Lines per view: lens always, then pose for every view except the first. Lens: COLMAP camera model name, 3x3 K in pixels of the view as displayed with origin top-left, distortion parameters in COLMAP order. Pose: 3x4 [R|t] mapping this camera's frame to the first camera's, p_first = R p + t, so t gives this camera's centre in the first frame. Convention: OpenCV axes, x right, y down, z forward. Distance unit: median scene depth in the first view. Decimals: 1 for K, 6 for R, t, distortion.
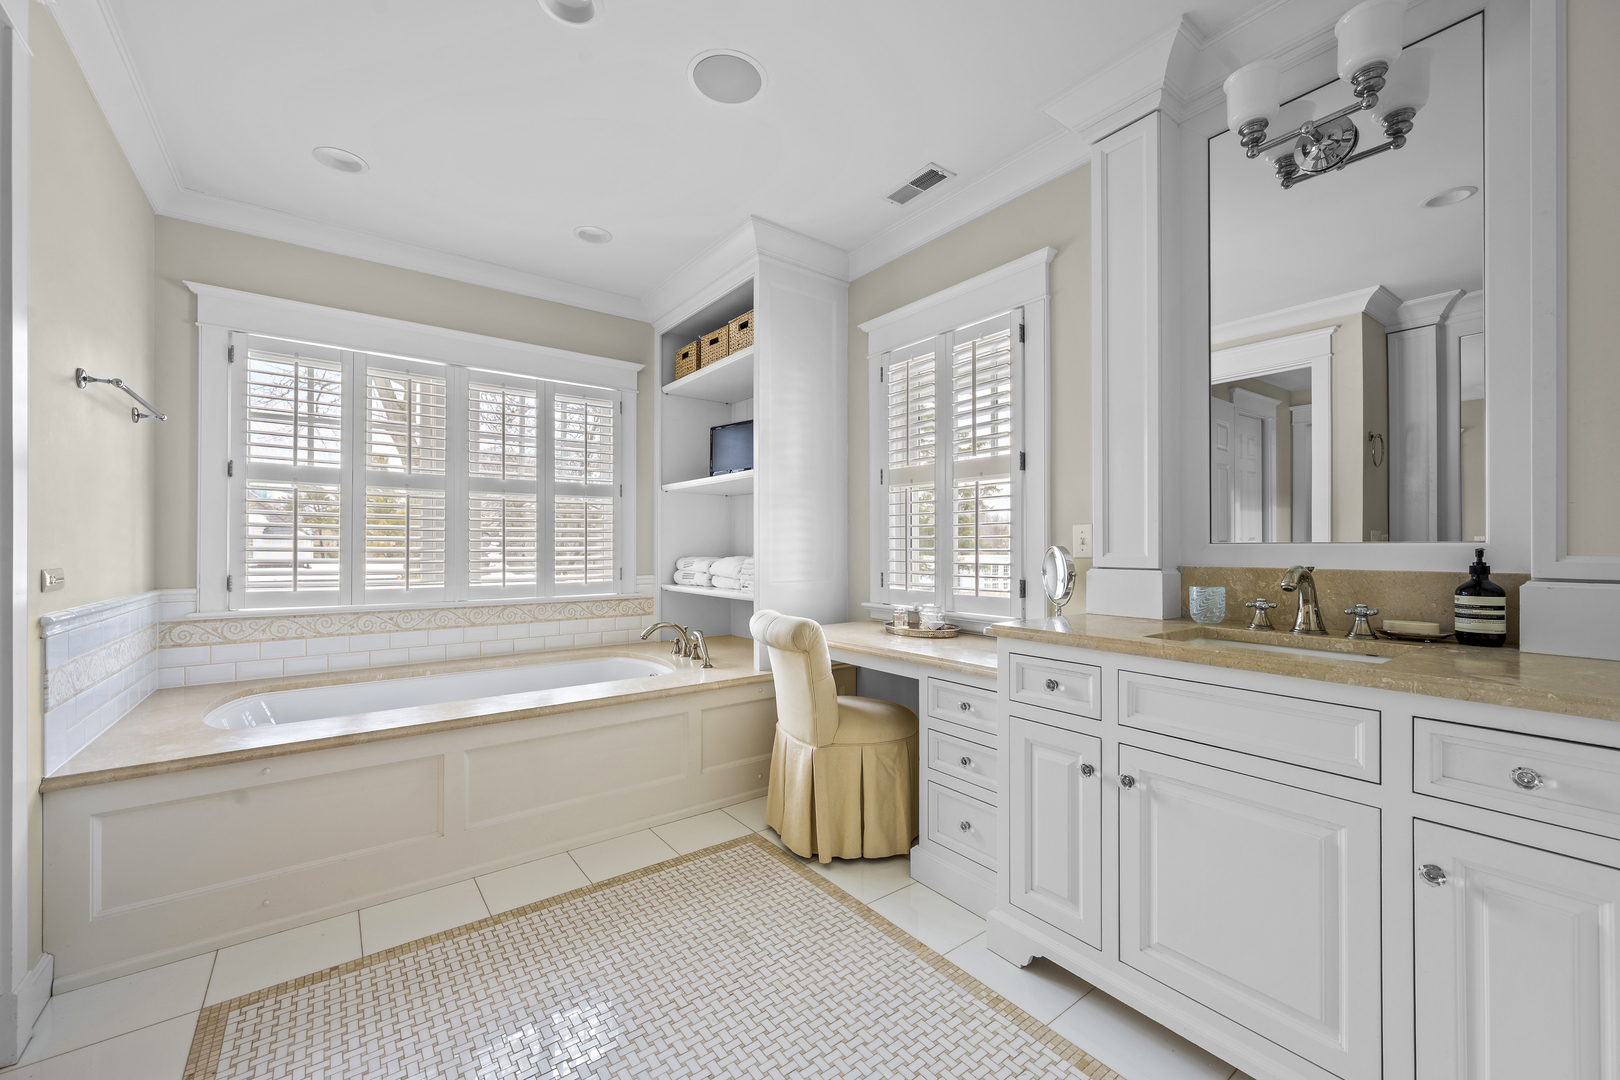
lens RADIAL K [[642.4, 0, 810.0], [0, 642.4, 540.0], [0, 0, 1]] dist [-0.000533, 0.000099]
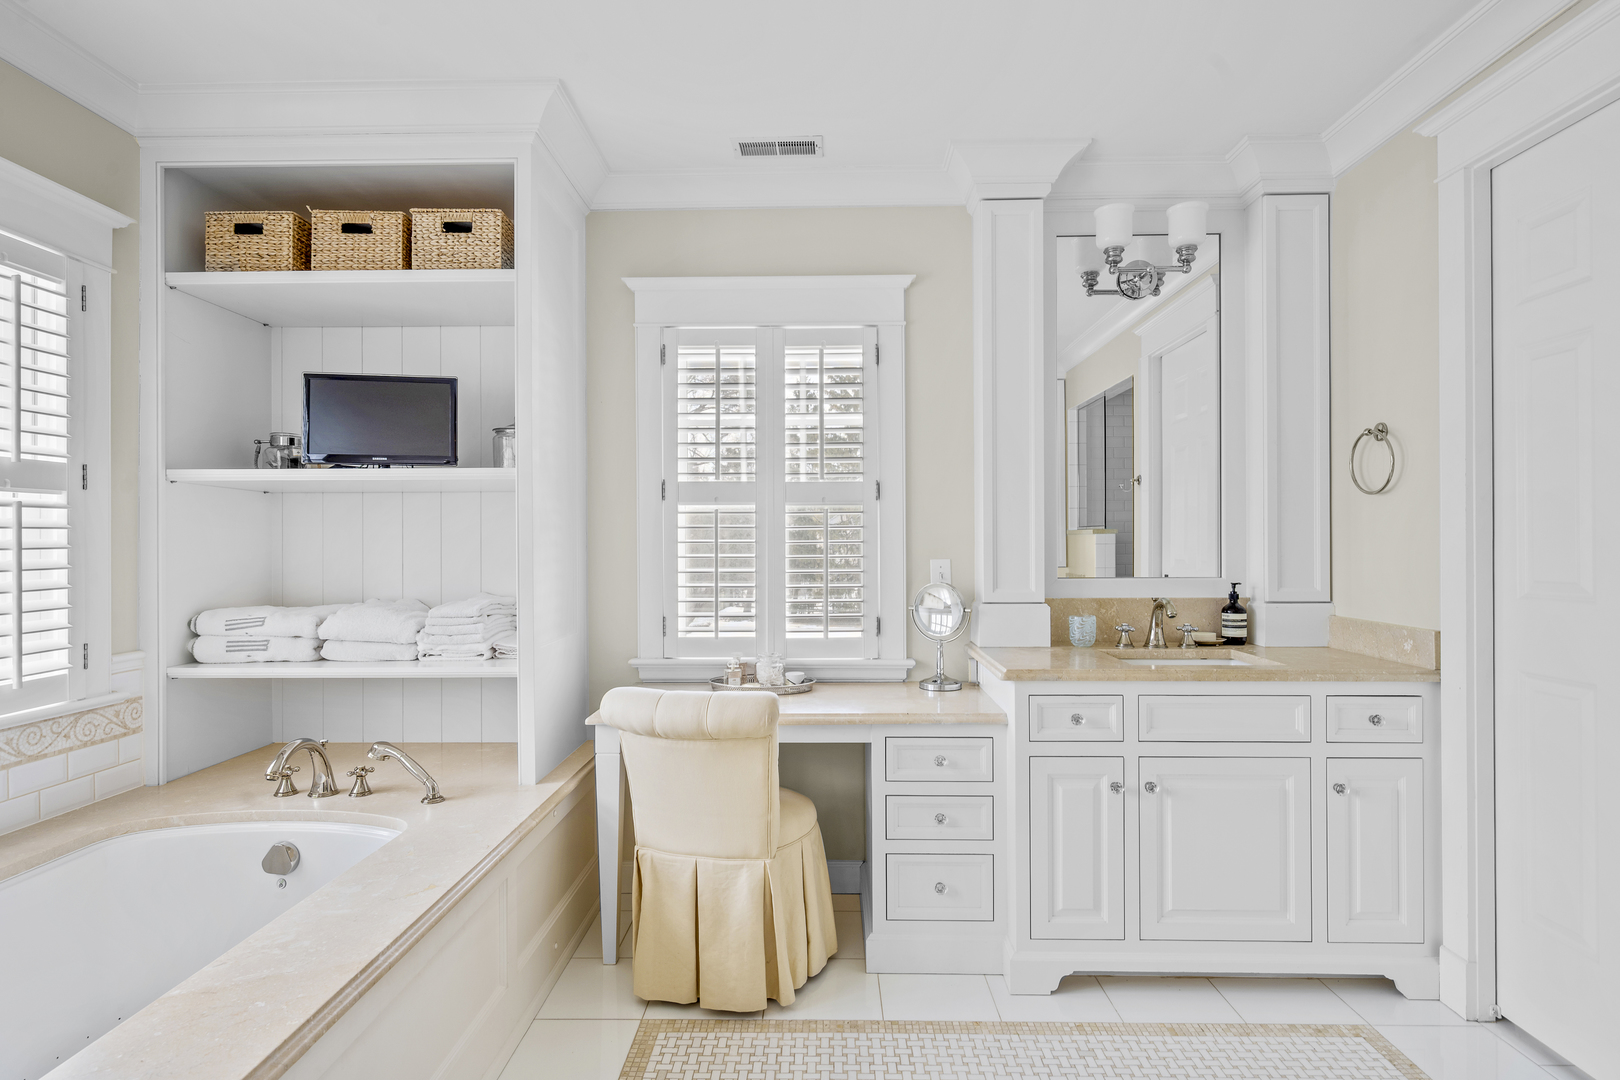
lens RADIAL K [[809.5, 0, 810.0], [0, 809.5, 540.0], [0, 0, 1]] dist [-0.003428, 0.000094]
pose [[0.617083, 0.000454, 0.786898, -0.888043], [-0.003670, 0.999991, 0.002301, -0.071503], [-0.786890, -0.004308, 0.617078, 0.463991]]
